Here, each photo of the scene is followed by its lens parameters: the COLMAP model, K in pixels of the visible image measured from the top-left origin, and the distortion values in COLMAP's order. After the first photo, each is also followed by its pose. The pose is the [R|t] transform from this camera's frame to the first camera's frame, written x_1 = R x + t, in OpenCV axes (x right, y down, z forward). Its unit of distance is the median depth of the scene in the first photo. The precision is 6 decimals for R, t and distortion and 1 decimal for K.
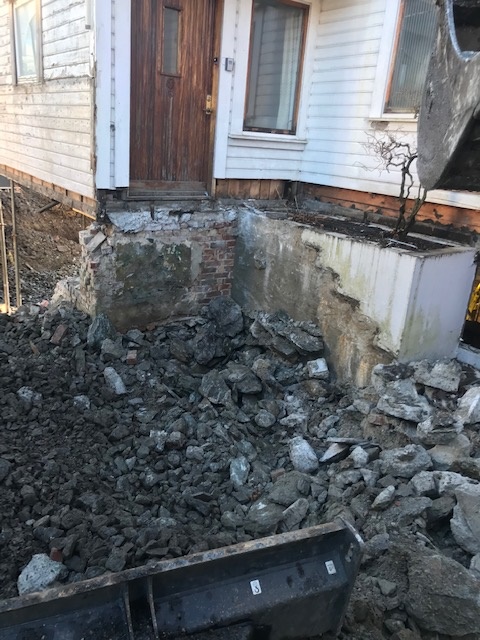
lens RADIAL K [[511.6, 0, 231.0], [0, 511.6, 310.9], [0, 0, 1]] dist [0.034763, -0.033691]
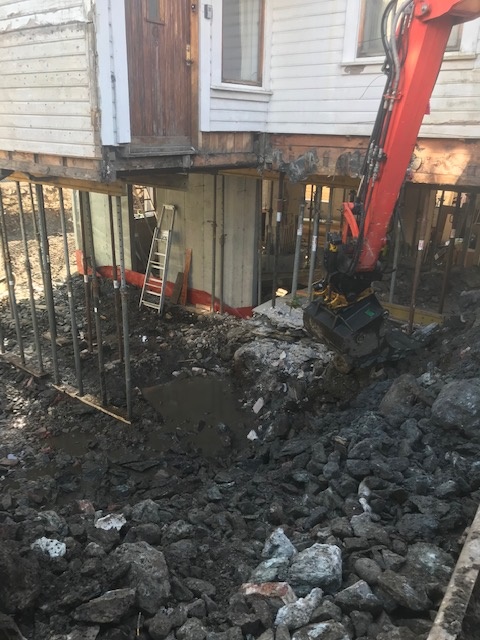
lens RADIAL K [[511.6, 0, 228.3], [0, 511.6, 317.9], [0, 0, 1]] dist [0.034763, -0.033691]
pose [[0.956990, -0.150700, 0.247912, -0.298722], [0.138356, 0.988142, 0.066589, 0.040510], [-0.255007, -0.029425, 0.966491, 0.018191]]
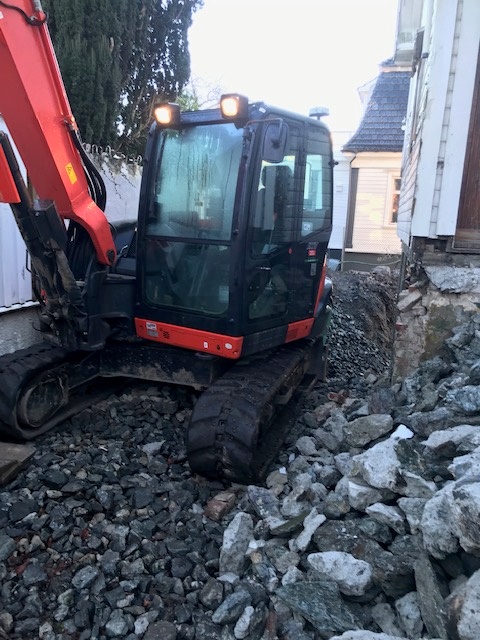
lens RADIAL K [[511.6, 0, 242.2], [0, 511.6, 322.7], [0, 0, 1]] dist [0.034763, -0.033691]
pose [[0.651432, 0.106307, -0.751222, 0.195216], [-0.236348, 0.969301, -0.067784, 0.022972], [0.720955, 0.221707, 0.656560, 0.251478]]
